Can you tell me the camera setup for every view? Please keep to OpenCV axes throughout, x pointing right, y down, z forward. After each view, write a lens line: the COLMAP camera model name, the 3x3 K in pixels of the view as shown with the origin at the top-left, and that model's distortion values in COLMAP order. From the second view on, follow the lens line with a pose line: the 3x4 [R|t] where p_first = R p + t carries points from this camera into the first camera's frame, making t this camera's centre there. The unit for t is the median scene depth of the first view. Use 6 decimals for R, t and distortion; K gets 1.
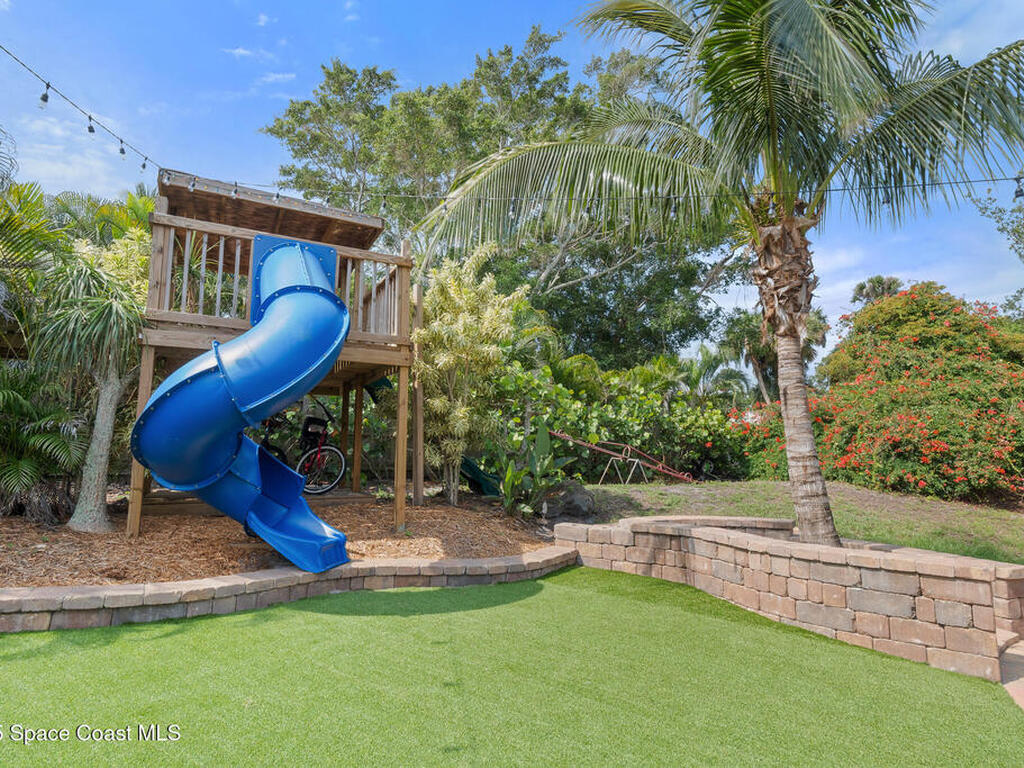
lens RADIAL K [[507.0, 0, 510.8], [0, 507.0, 387.5], [0, 0, 1]] dist [0.001247, 0.000111]
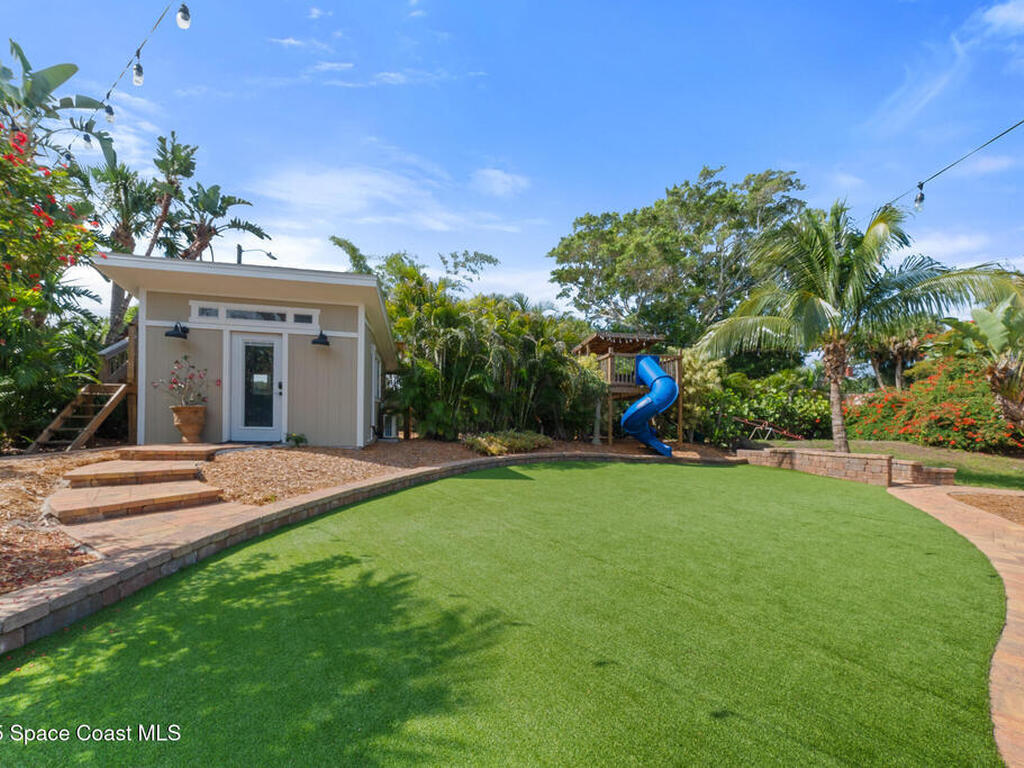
lens RADIAL K [[397.5, 0, 512.3], [0, 397.5, 422.2], [0, 0, 1]] dist [-0.014923, -0.000264]
pose [[0.945698, -0.001274, -0.325043, -0.194127], [0.038452, 0.993409, 0.107979, -0.081875], [0.322764, -0.114614, 0.939514, -0.728903]]
